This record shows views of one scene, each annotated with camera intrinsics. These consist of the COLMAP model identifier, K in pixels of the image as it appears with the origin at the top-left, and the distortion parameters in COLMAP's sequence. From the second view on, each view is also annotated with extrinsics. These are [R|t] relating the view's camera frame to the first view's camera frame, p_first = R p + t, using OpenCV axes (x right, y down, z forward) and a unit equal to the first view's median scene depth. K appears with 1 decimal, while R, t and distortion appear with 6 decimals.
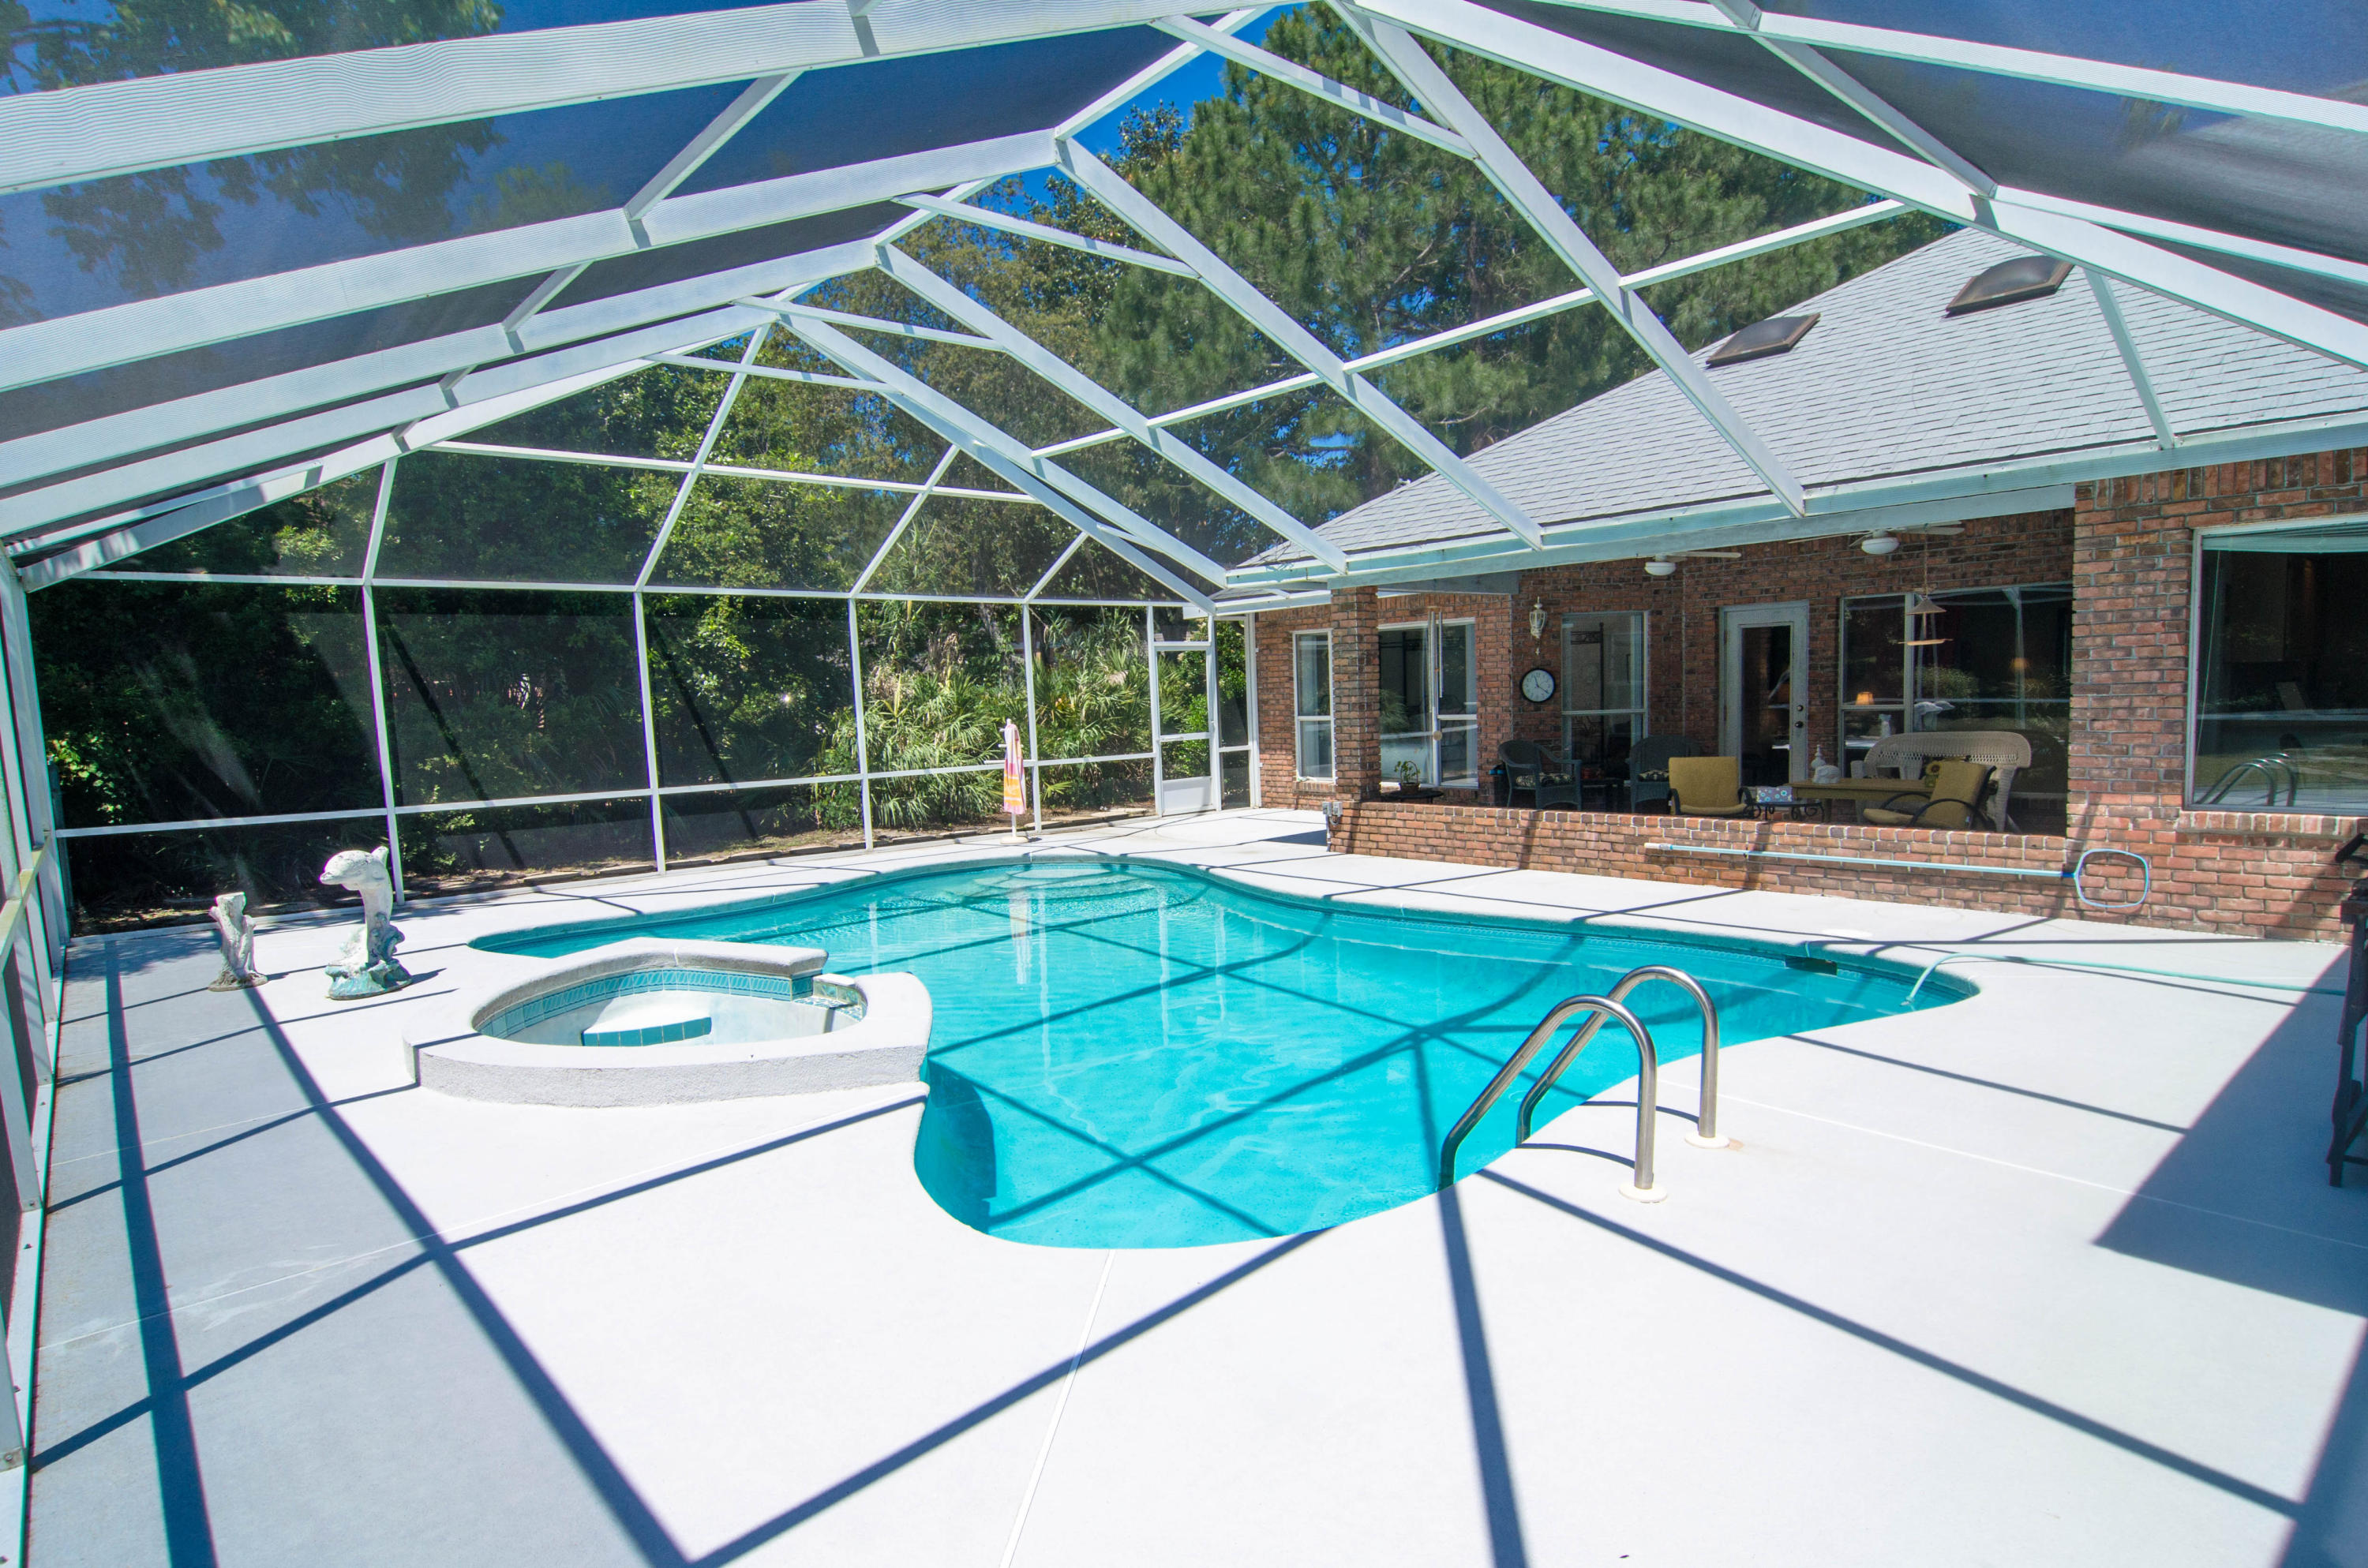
lens RADIAL K [[1275.6, 0, 1216.6], [0, 1275.6, 802.0], [0, 0, 1]] dist [-0.006539, -0.011107]
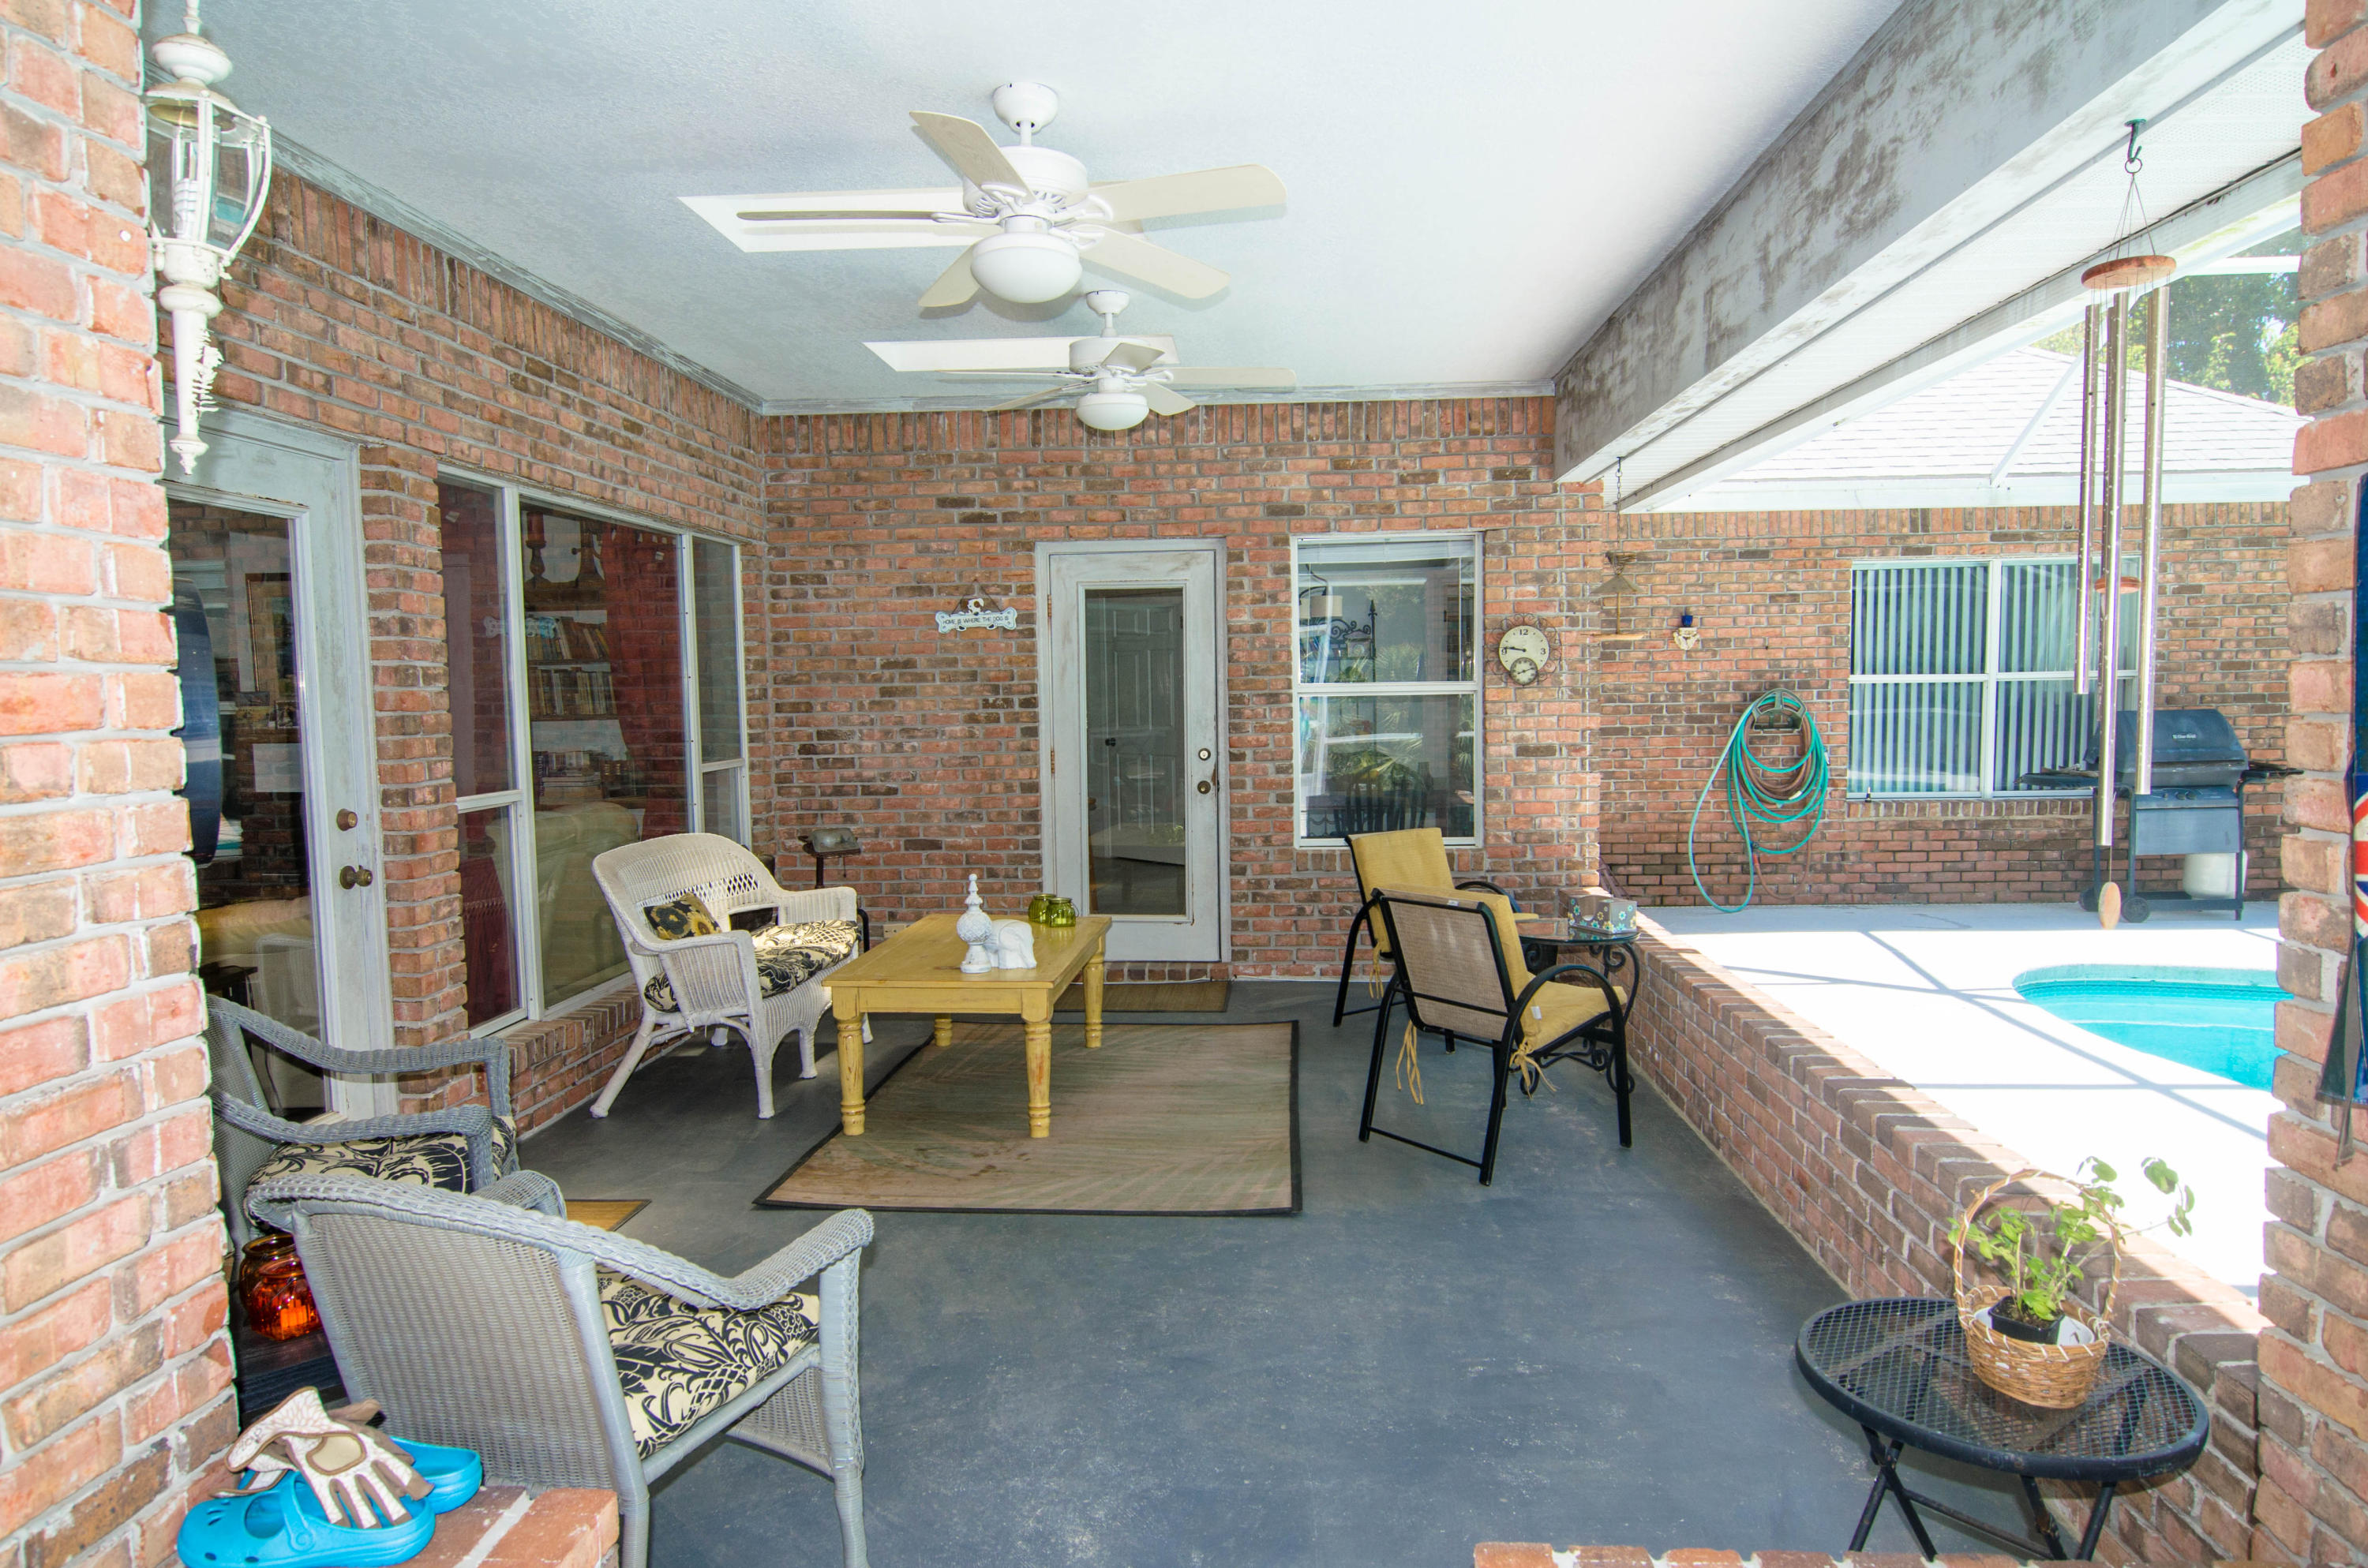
lens RADIAL K [[1483.8, 0, 1180.9], [0, 1483.8, 815.6], [0, 0, 1]] dist [0.000114, 0.000239]
pose [[-0.691726, -0.016951, 0.721961, 0.092054], [0.104157, 0.986930, 0.122968, -0.097802], [-0.714610, 0.160257, -0.680919, 1.116624]]
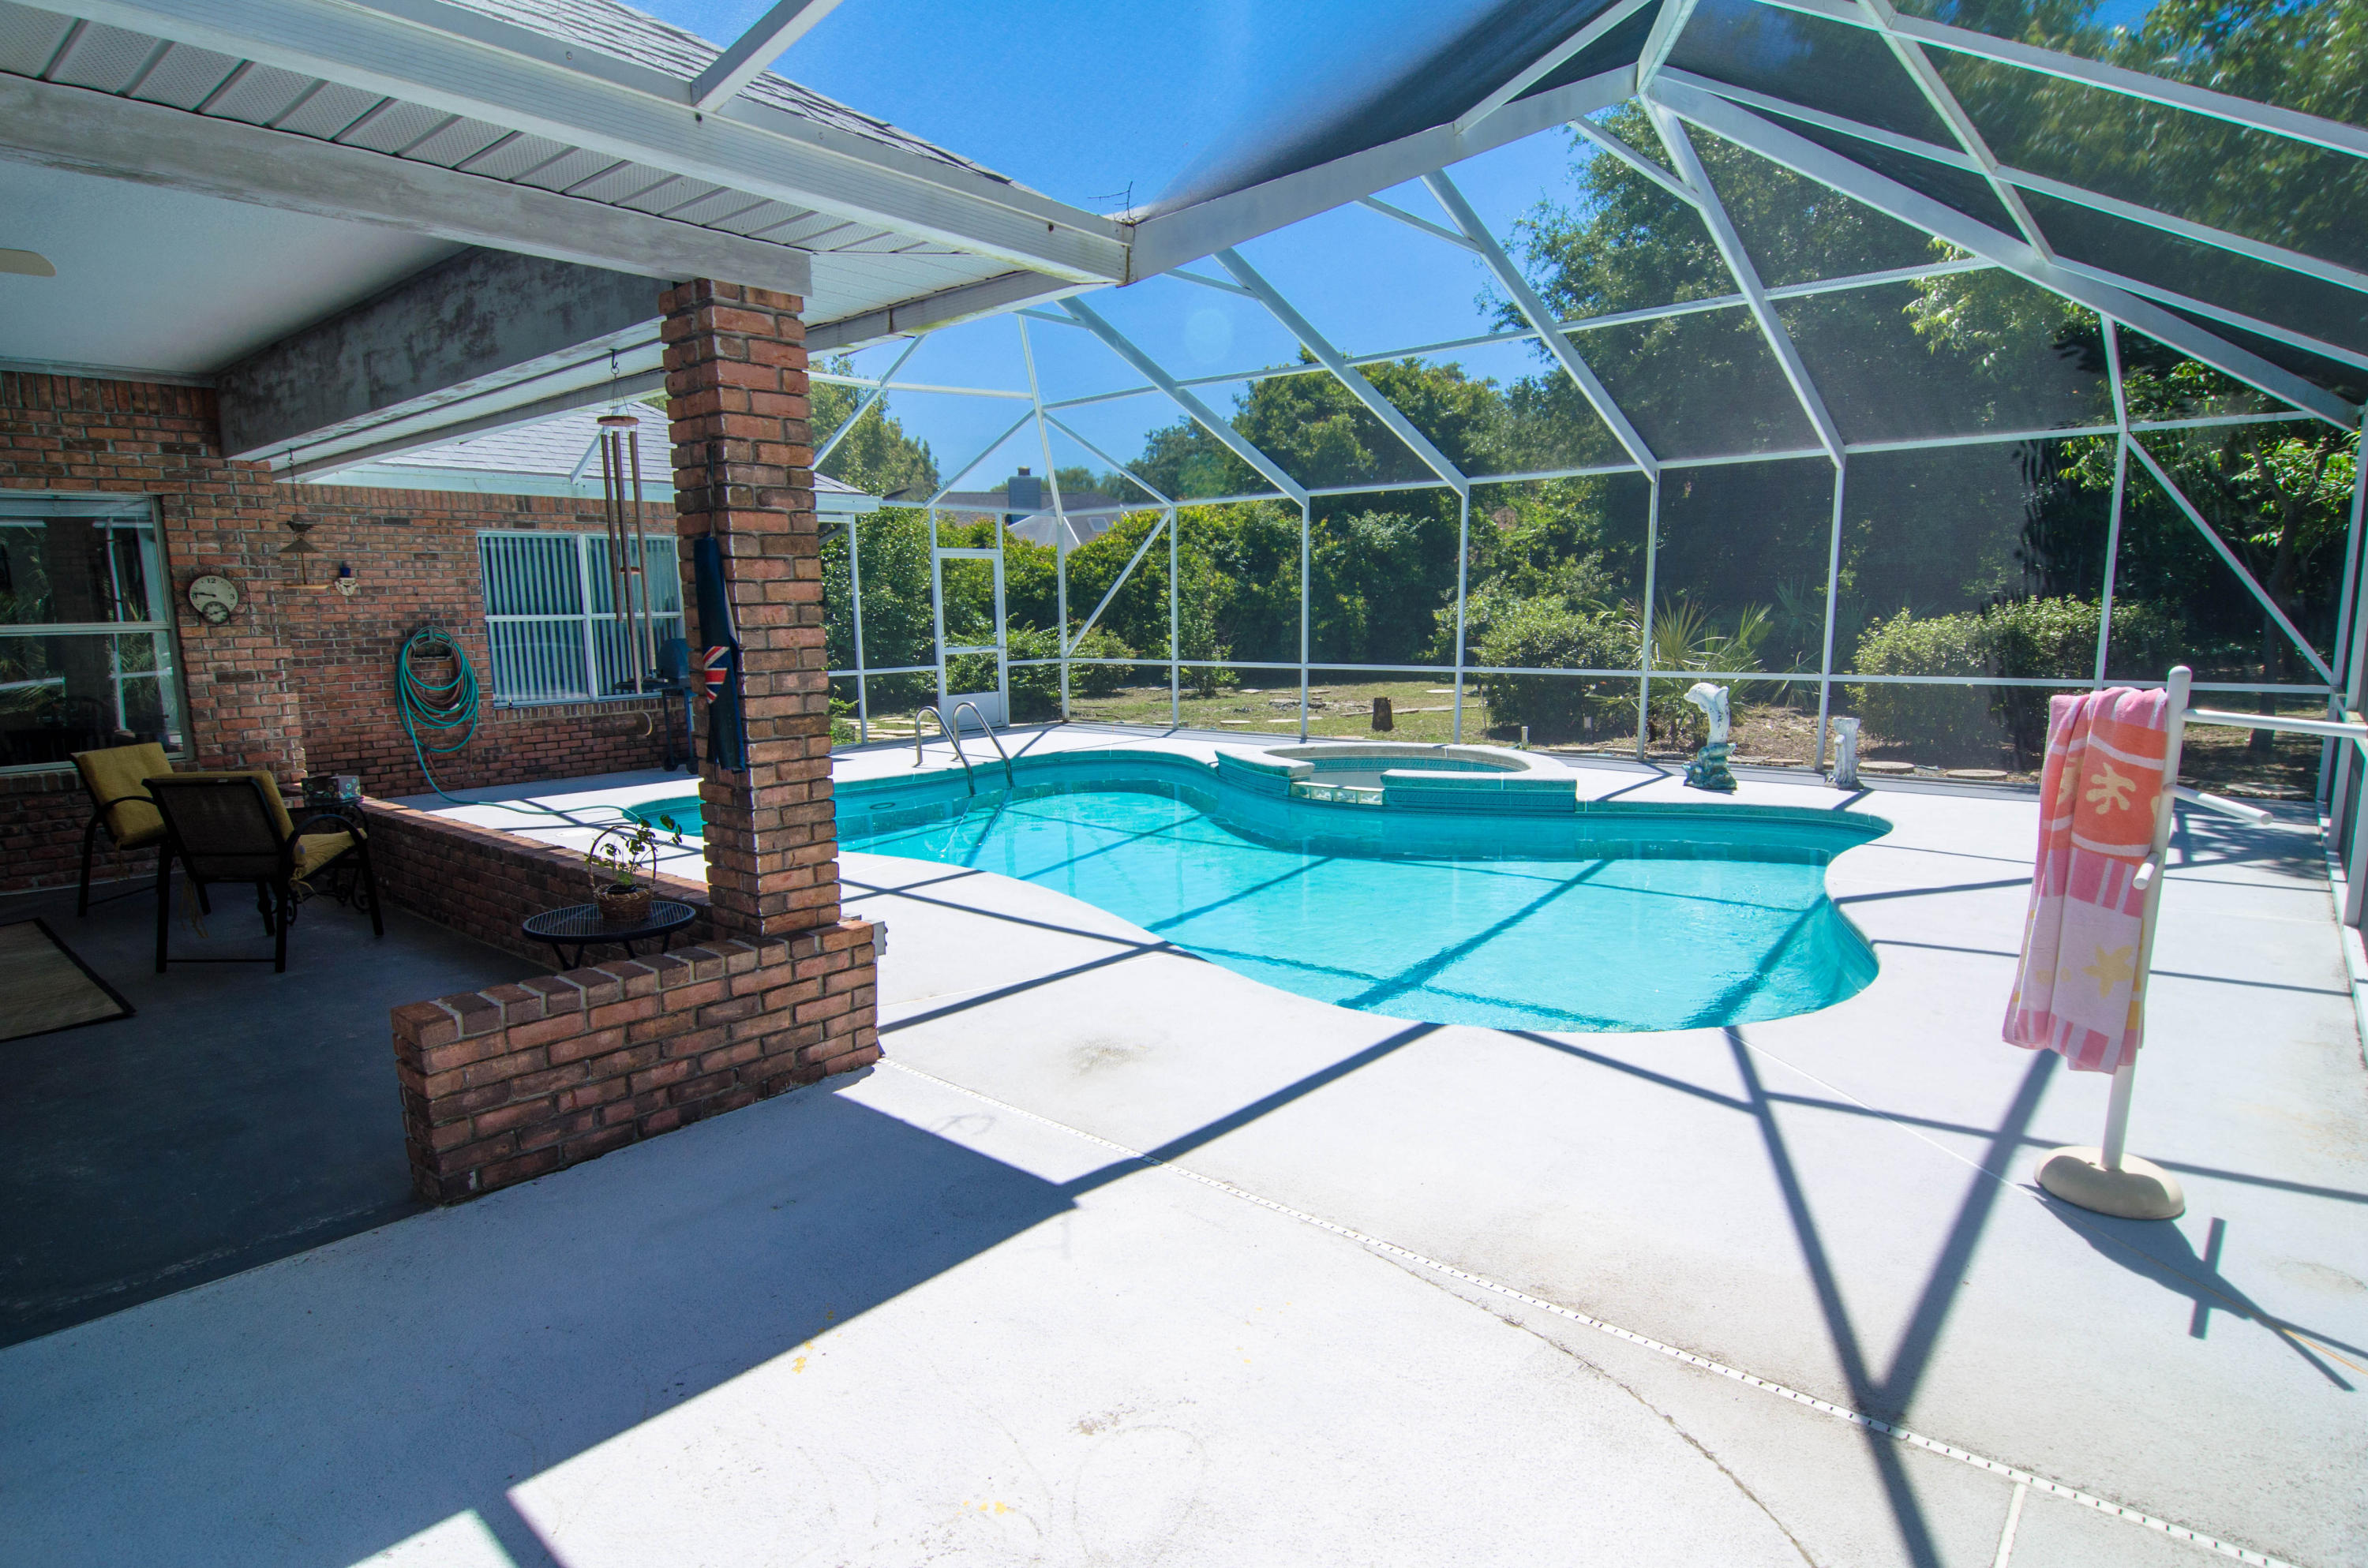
lens RADIAL K [[1275.6, 0, 1216.6], [0, 1275.6, 802.0], [0, 0, 1]] dist [-0.006539, -0.011107]
pose [[-0.988513, 0.071543, -0.133127, 0.031392], [0.037233, 0.968992, 0.244272, -0.110521], [0.146475, 0.236509, -0.960525, 1.291715]]
